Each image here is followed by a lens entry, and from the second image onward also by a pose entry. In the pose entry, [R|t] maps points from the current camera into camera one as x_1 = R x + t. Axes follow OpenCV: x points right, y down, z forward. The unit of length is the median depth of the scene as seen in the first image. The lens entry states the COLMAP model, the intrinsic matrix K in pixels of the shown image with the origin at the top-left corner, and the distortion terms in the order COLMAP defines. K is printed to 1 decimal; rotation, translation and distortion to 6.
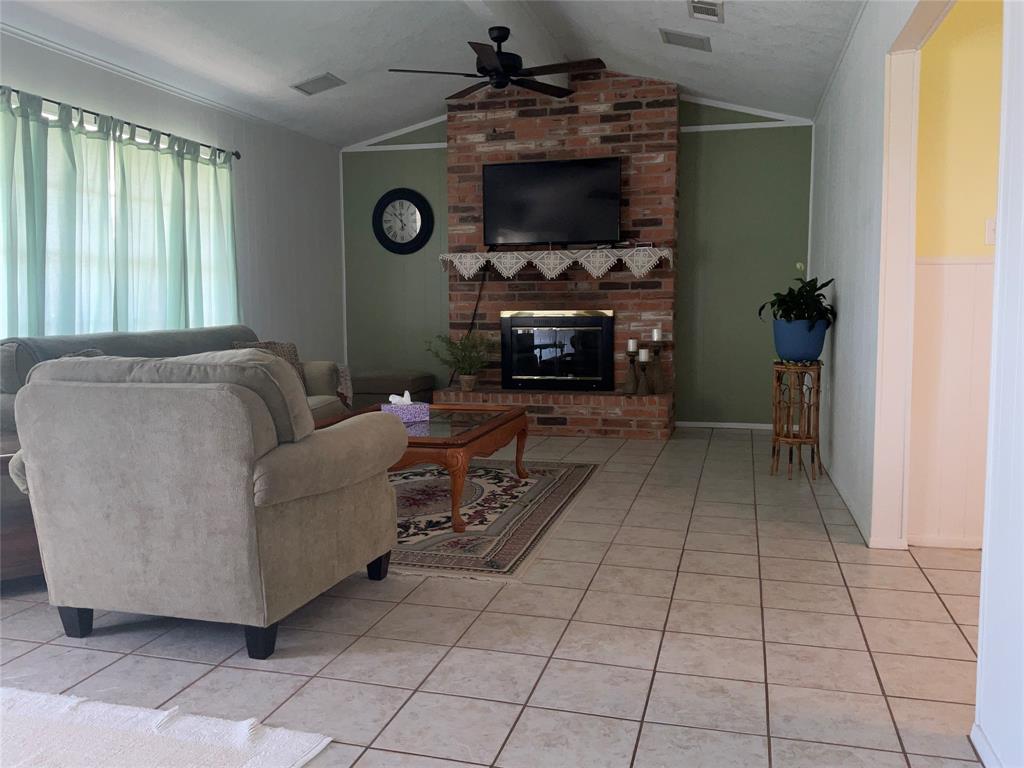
lens RADIAL K [[850.2, 0, 504.7], [0, 850.2, 383.0], [0, 0, 1]] dist [0.080194, -0.137300]
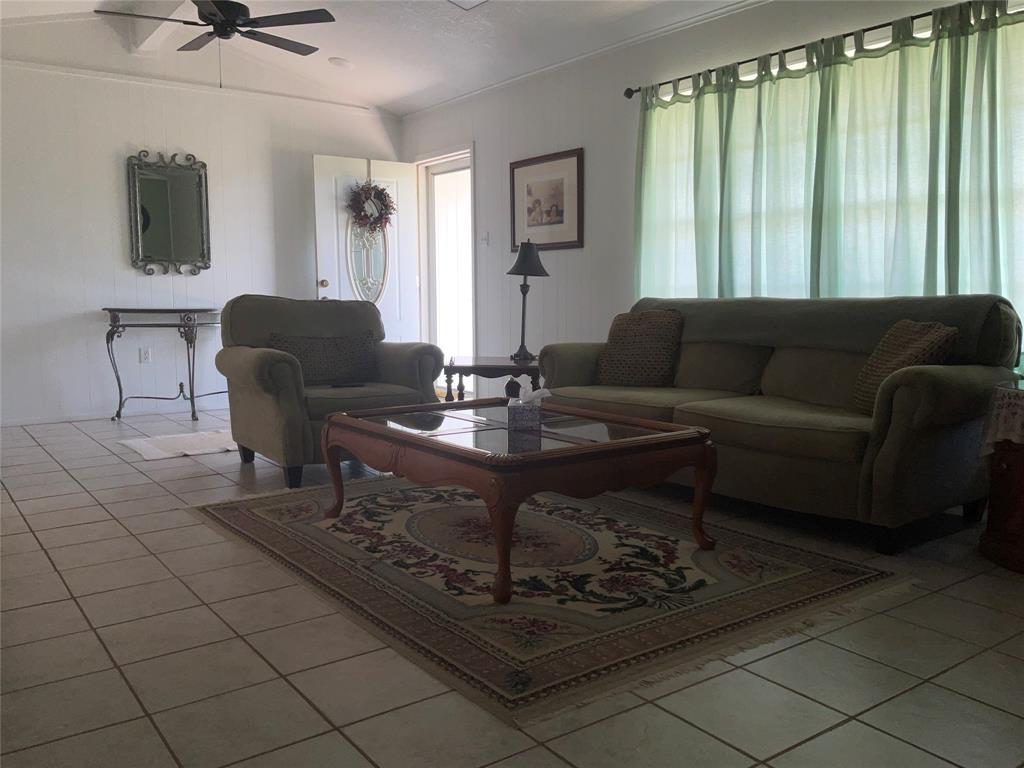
lens RADIAL K [[850.2, 0, 514.1], [0, 850.2, 384.9], [0, 0, 1]] dist [0.080194, -0.137300]
pose [[-0.621512, 0.097337, -0.777334, 0.390225], [-0.063728, 0.982681, 0.174004, -0.101702], [0.780808, 0.157683, -0.604545, 1.262185]]
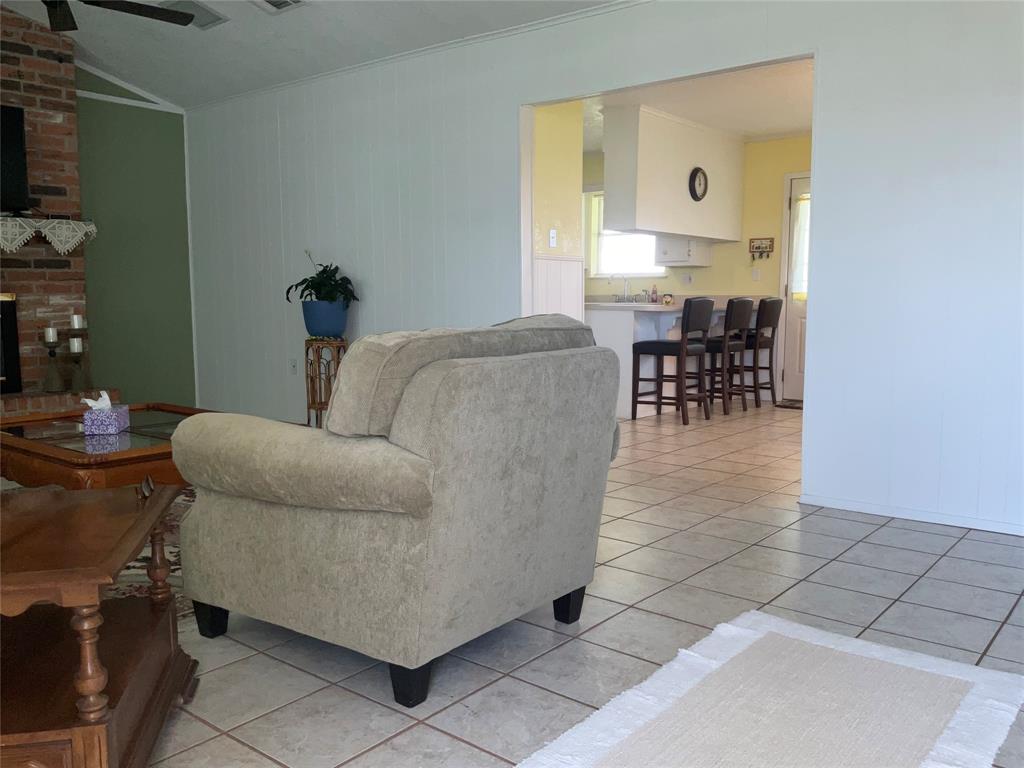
lens RADIAL K [[850.2, 0, 513.9], [0, 850.2, 387.1], [0, 0, 1]] dist [0.080194, -0.137300]
pose [[0.392010, -0.093130, 0.915235, -0.606186], [0.082472, 0.994415, 0.065863, -0.014568], [-0.916257, 0.049662, 0.397501, 0.322678]]
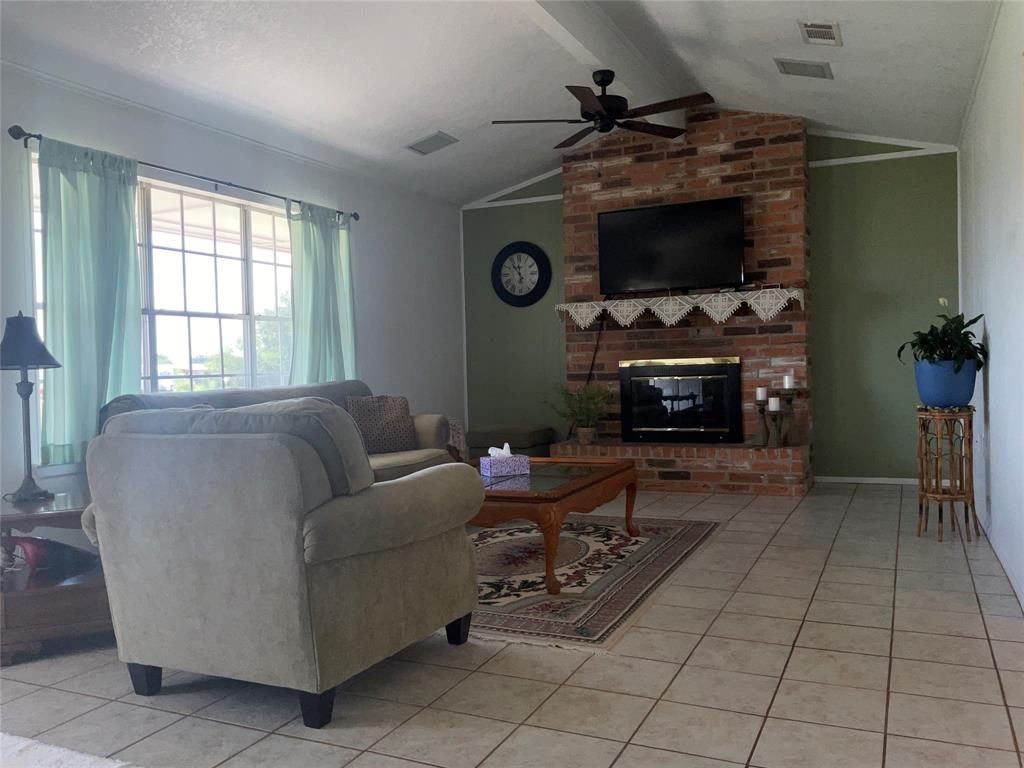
lens RADIAL K [[850.2, 0, 506.8], [0, 850.2, 381.4], [0, 0, 1]] dist [0.080194, -0.137300]
pose [[0.985744, -0.019587, -0.167106, 0.042244], [0.008339, 0.997668, -0.067748, 0.004443], [0.168043, 0.065388, 0.983609, 0.042738]]
